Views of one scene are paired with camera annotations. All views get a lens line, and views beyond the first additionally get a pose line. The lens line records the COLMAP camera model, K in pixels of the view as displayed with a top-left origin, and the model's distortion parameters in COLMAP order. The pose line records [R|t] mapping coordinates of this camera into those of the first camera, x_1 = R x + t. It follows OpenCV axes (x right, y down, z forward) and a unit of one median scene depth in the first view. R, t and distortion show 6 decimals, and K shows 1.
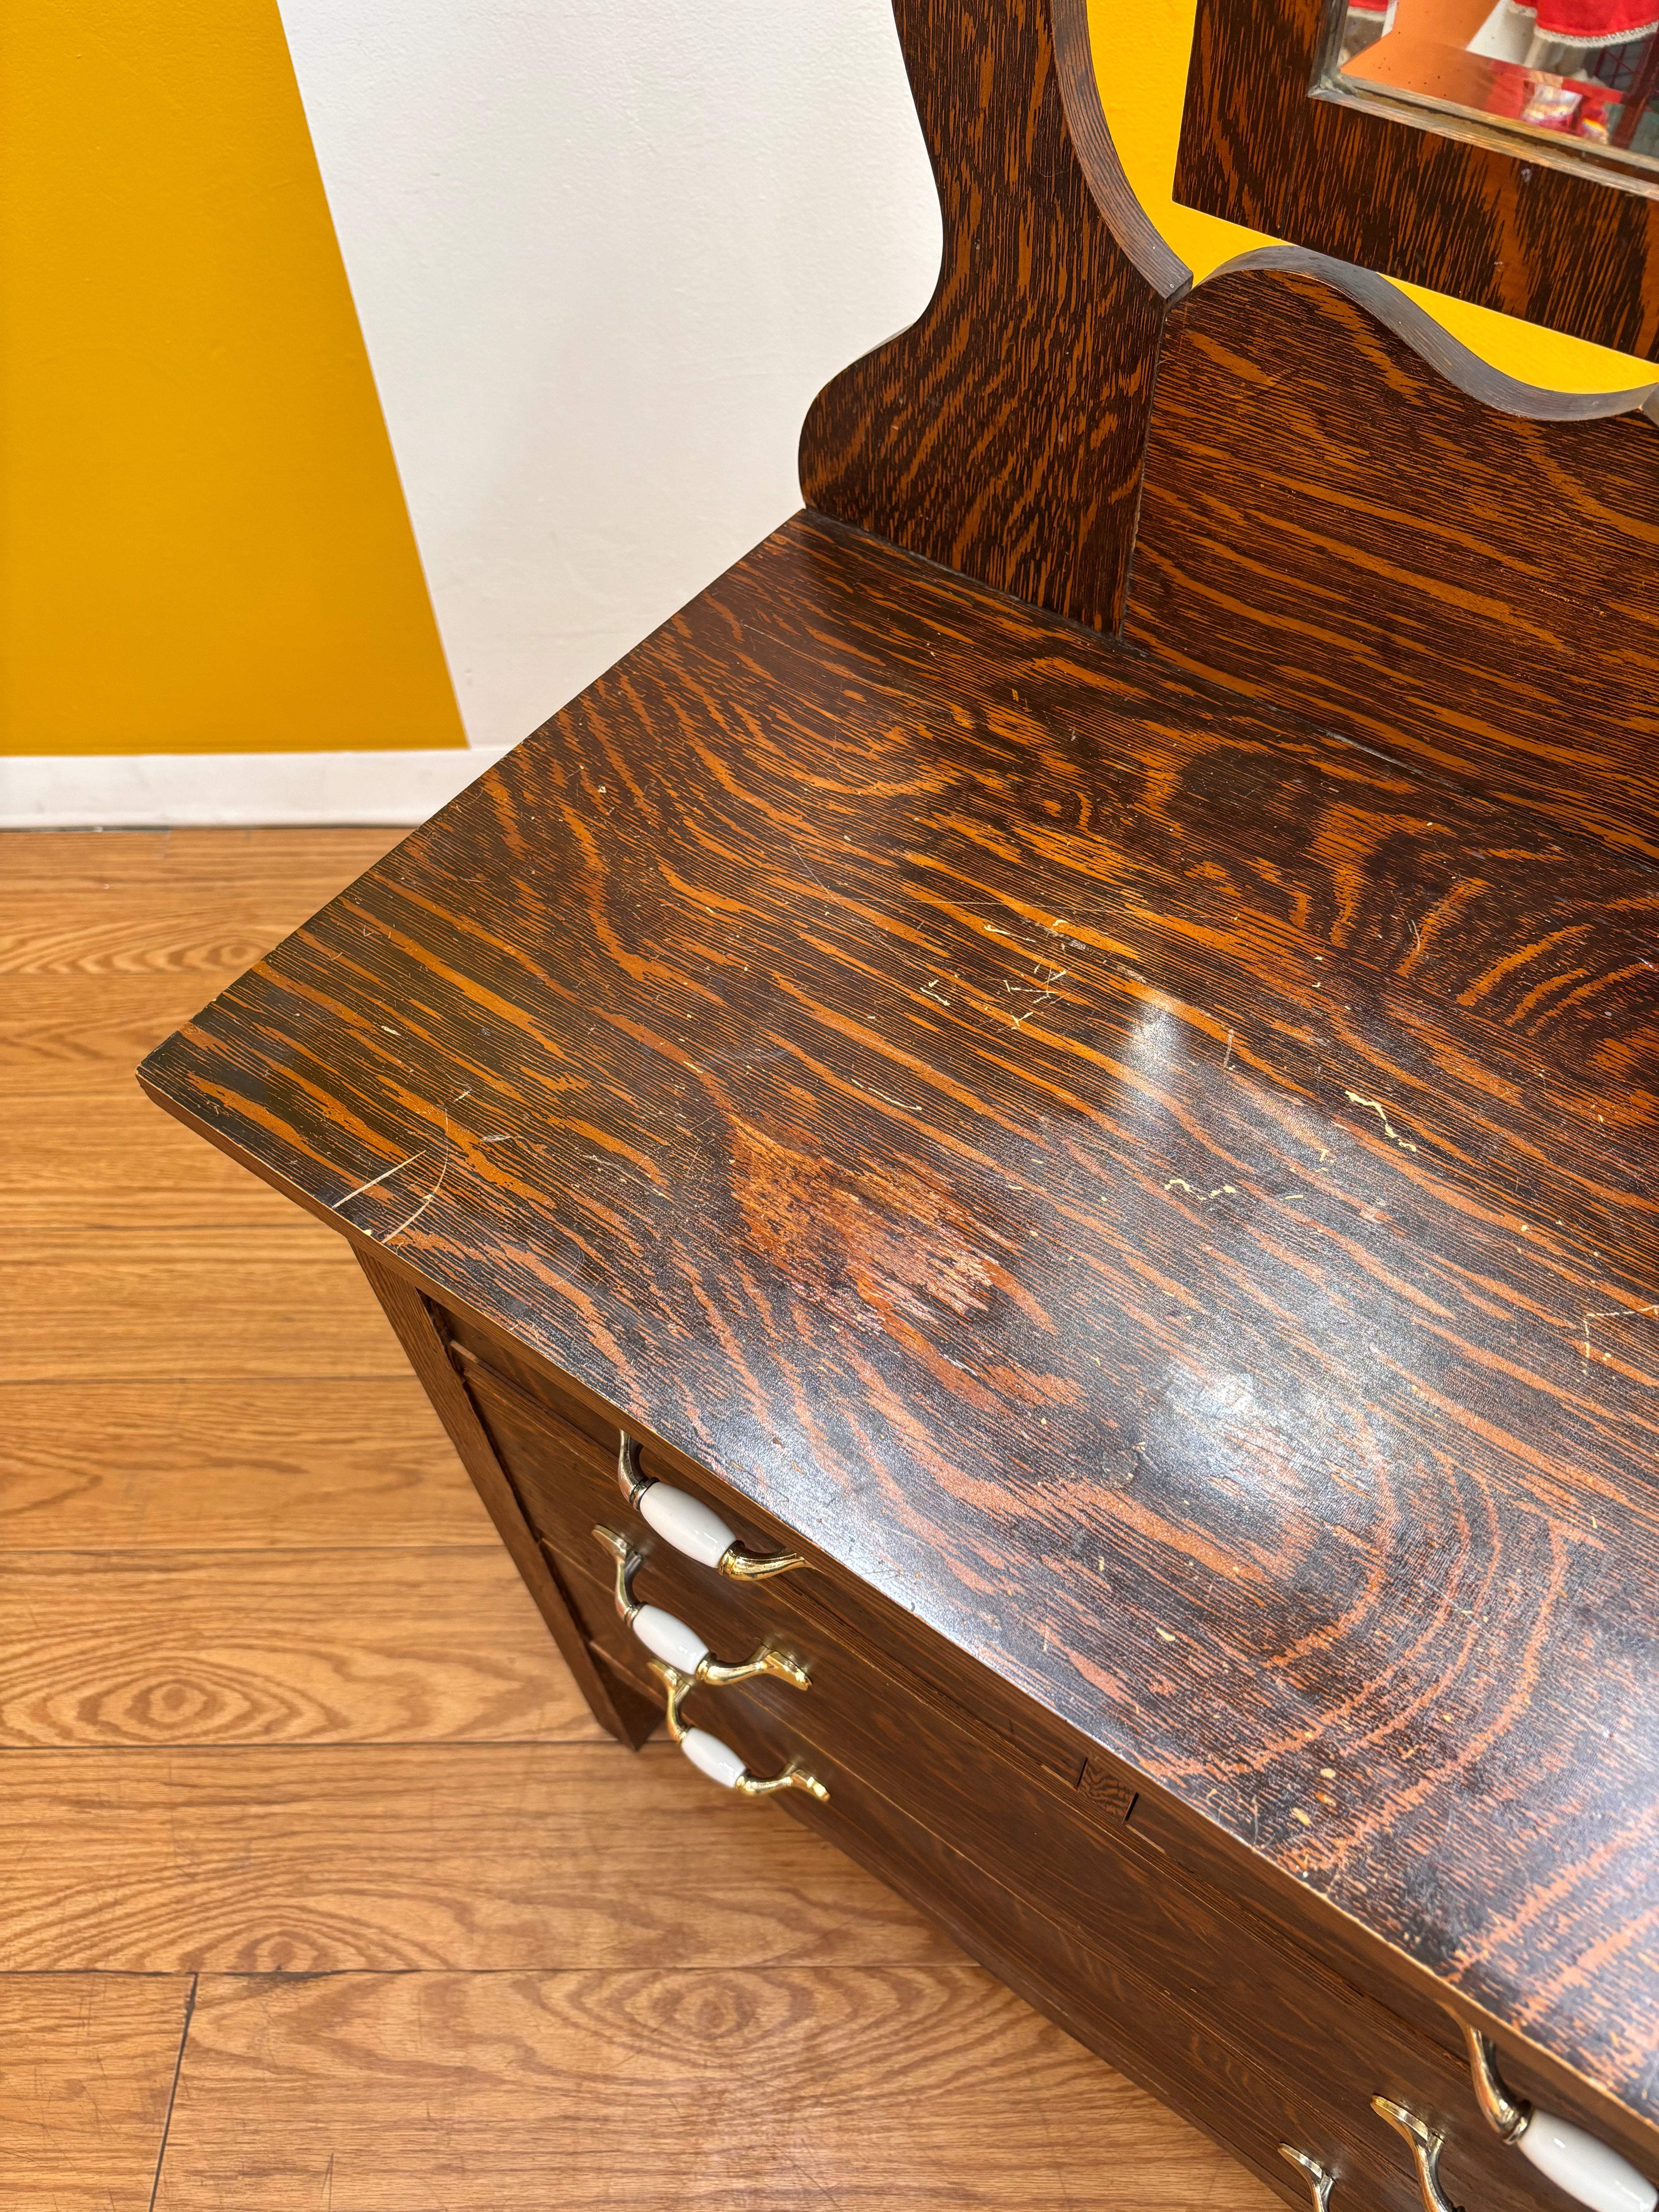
lens RADIAL K [[1684.6, 0, 842.9], [0, 1684.6, 1109.7], [0, 0, 1]] dist [0.053198, -0.079915]
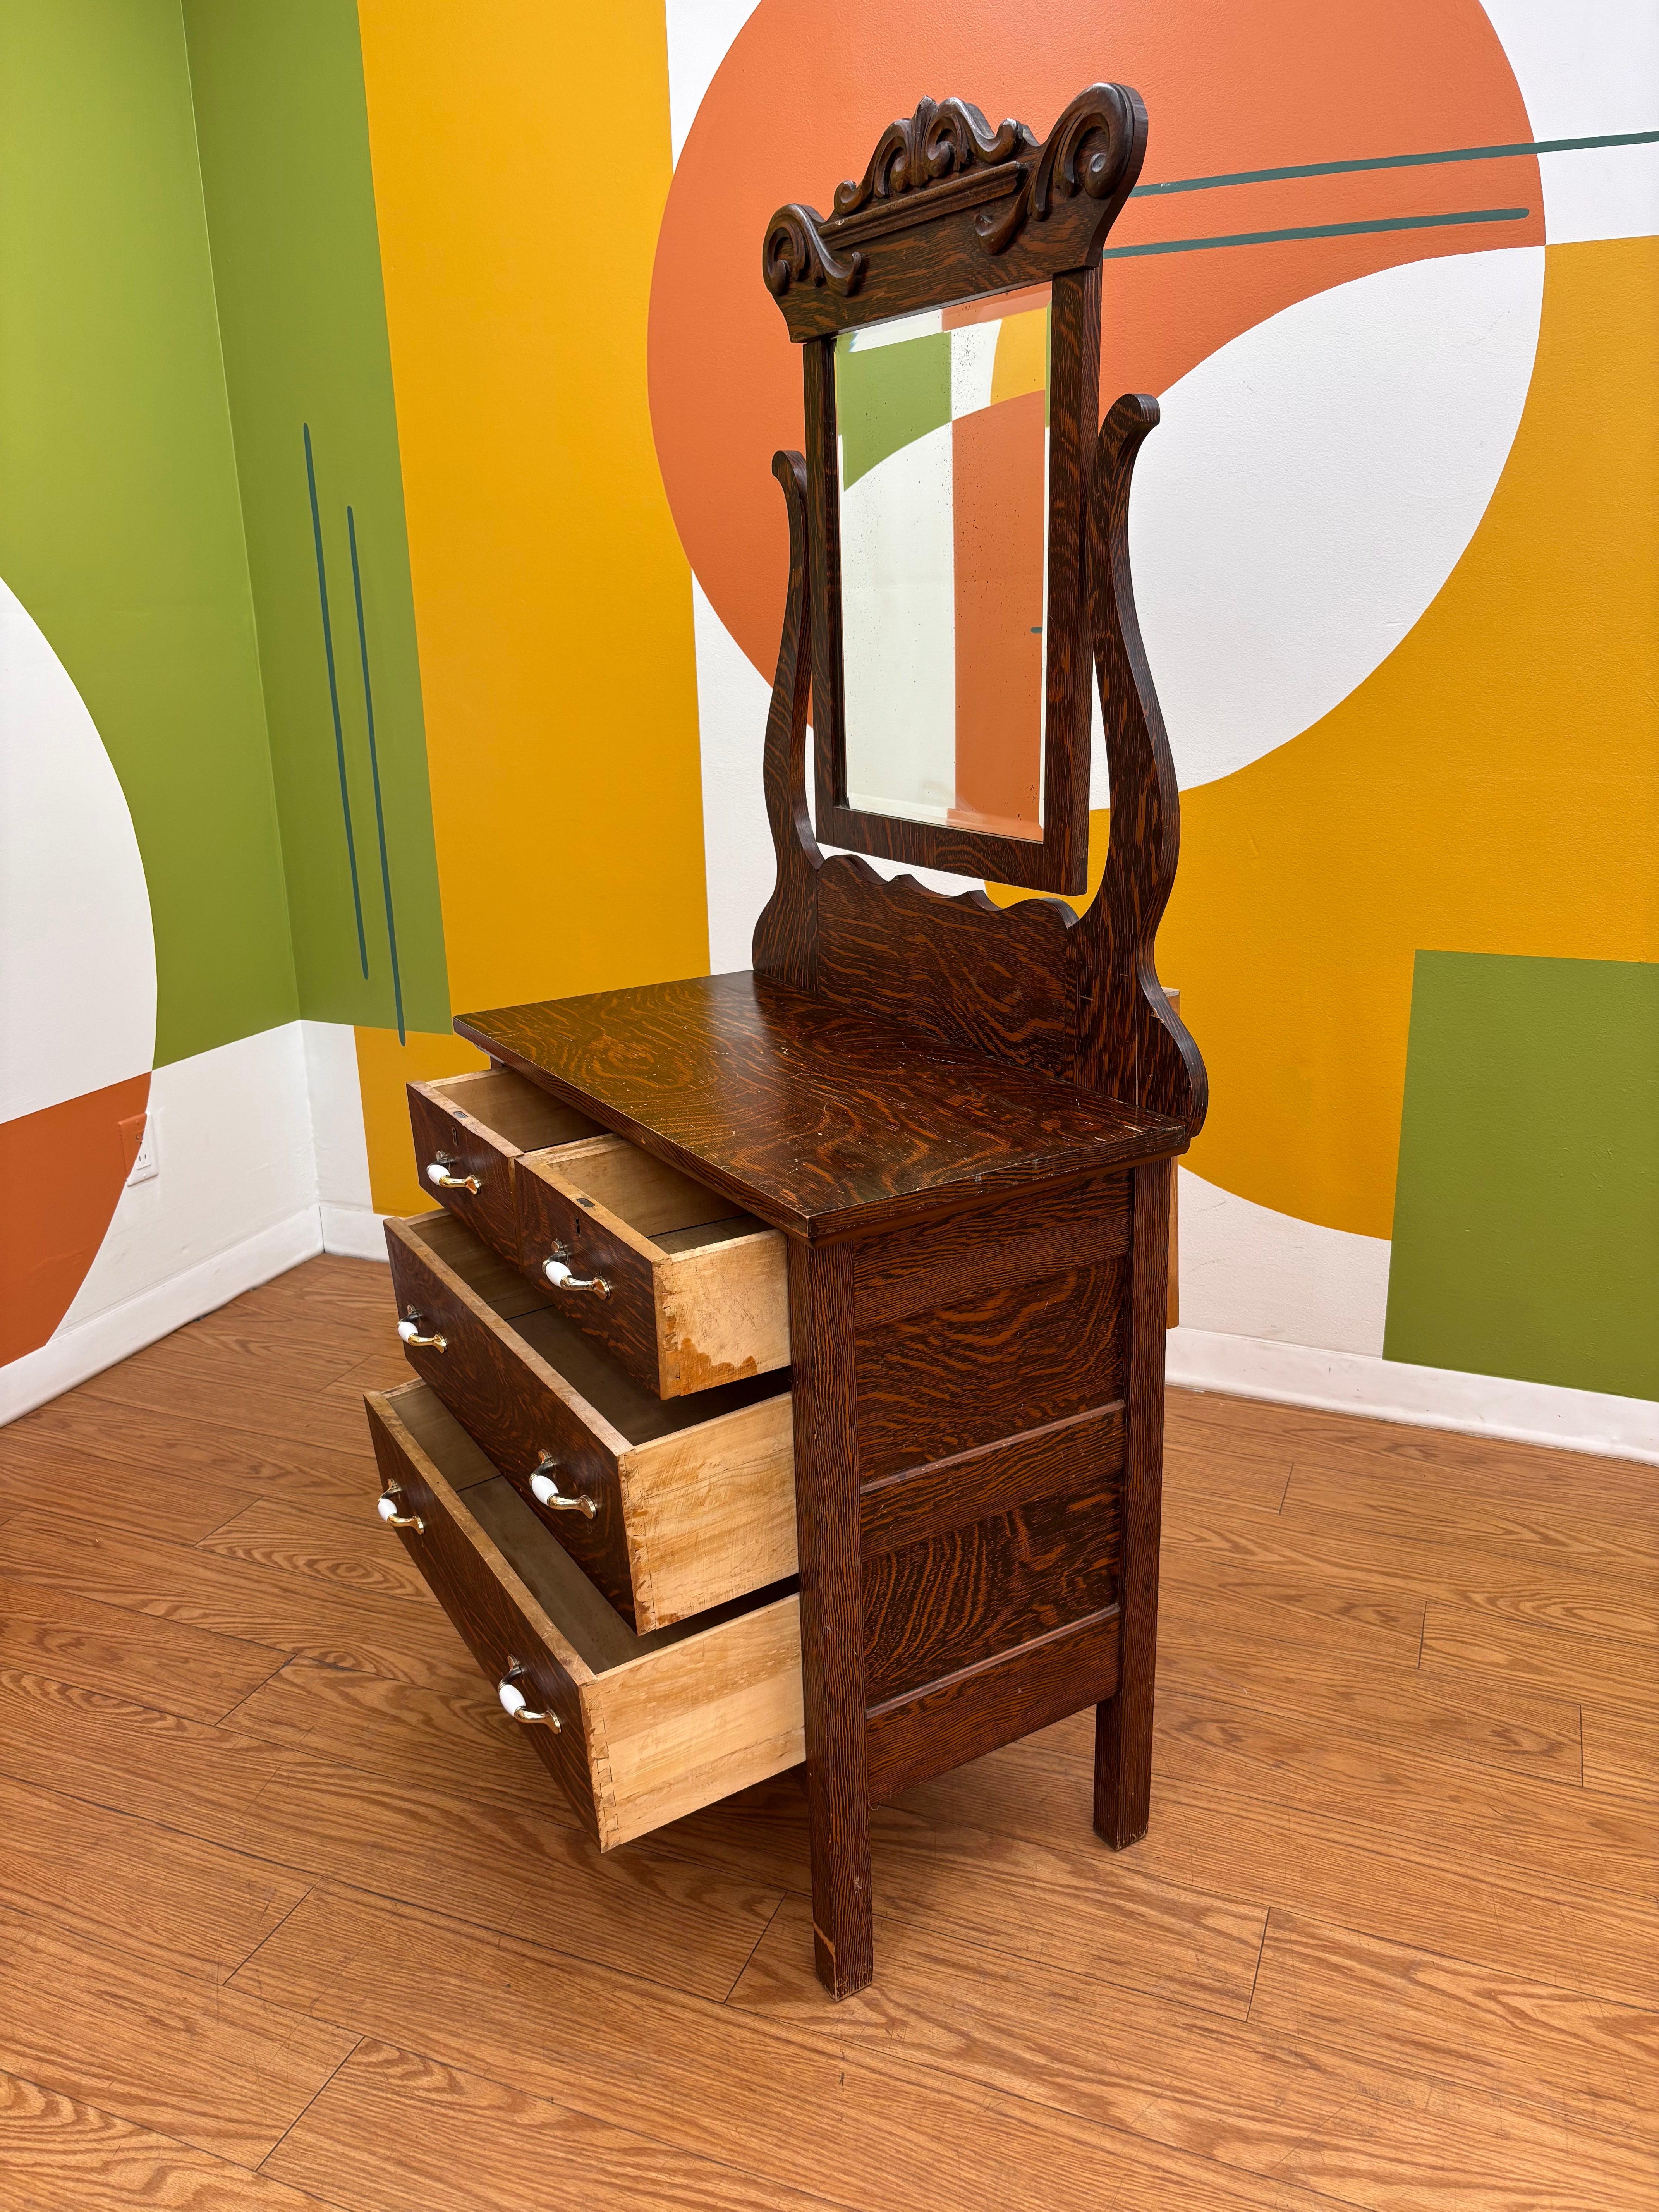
lens RADIAL K [[1665.7, 0, 828.7], [0, 1665.7, 1098.6], [0, 0, 1]] dist [0.057079, -0.075536]
pose [[0.925145, 0.111864, -0.362758, 1.340666], [-0.305883, 0.785597, -0.537841, 1.505103], [0.224817, 0.608543, 0.761008, -1.120074]]
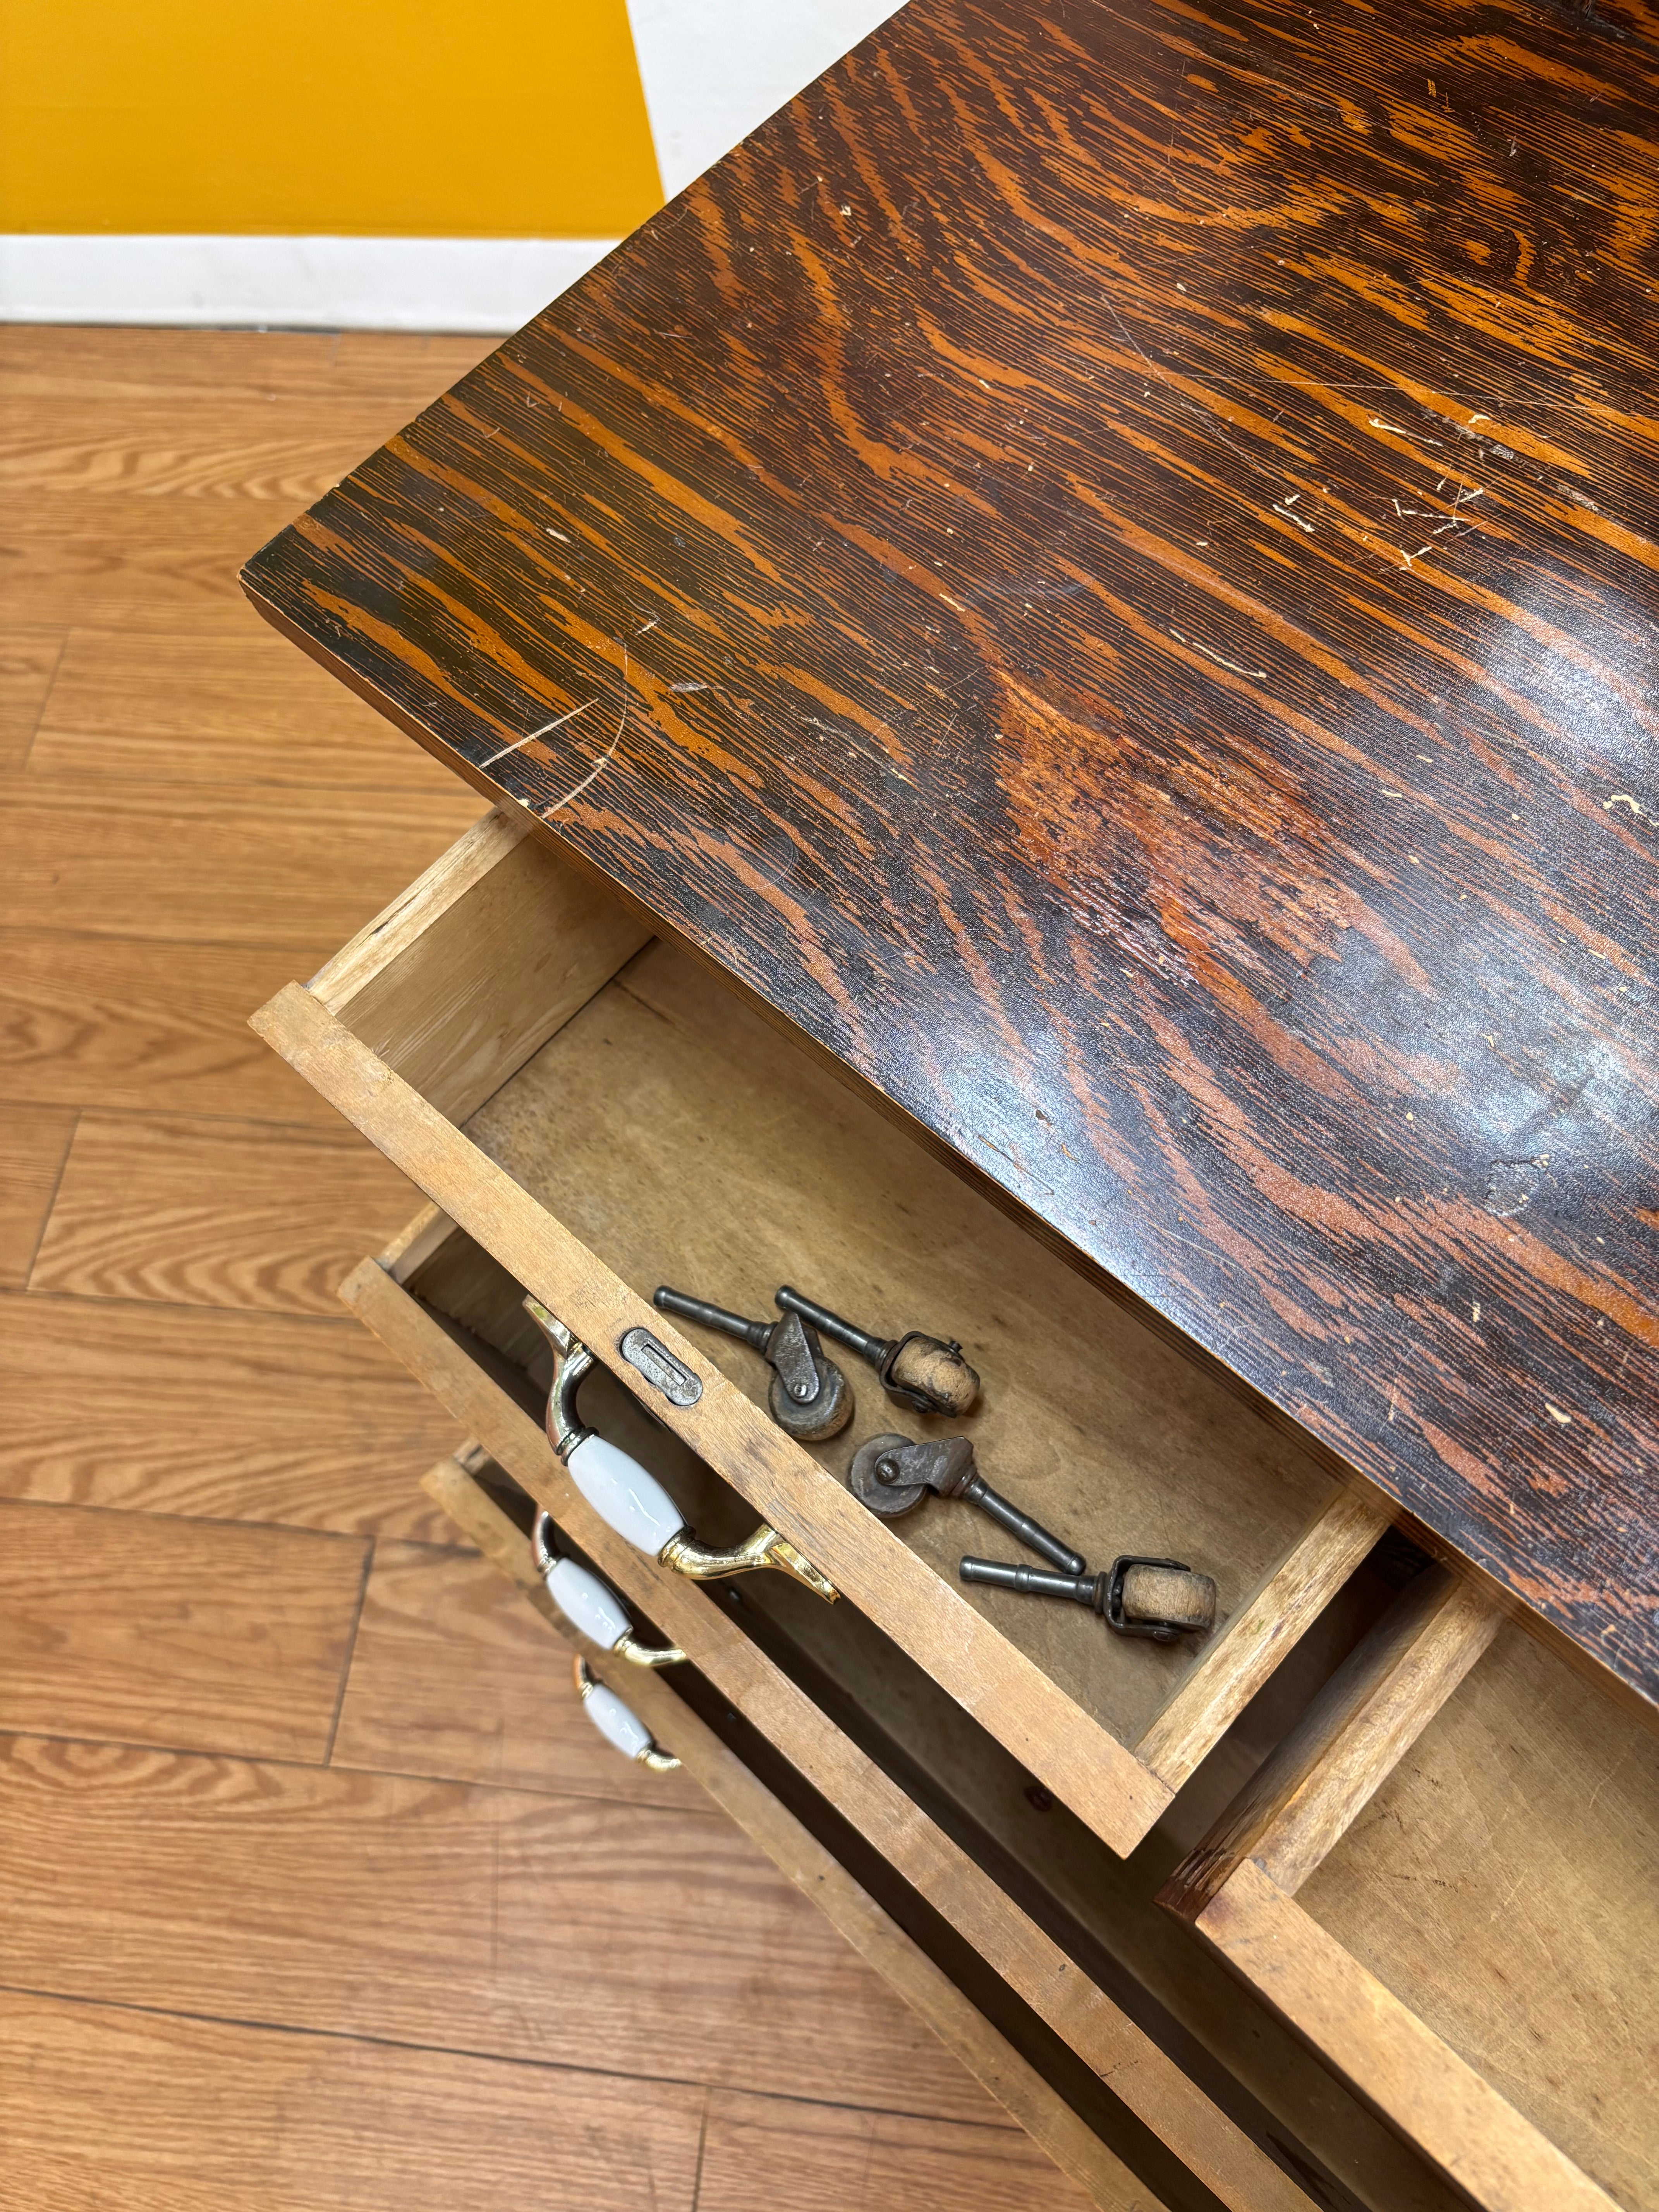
lens RADIAL K [[1700.2, 0, 836.9], [0, 1700.2, 1116.1], [0, 0, 1]] dist [0.044085, -0.079845]
pose [[0.991669, 0.078226, -0.102340, -0.041250], [-0.051849, 0.969686, 0.238791, 0.015372], [0.117918, -0.231495, 0.965663, 0.198647]]
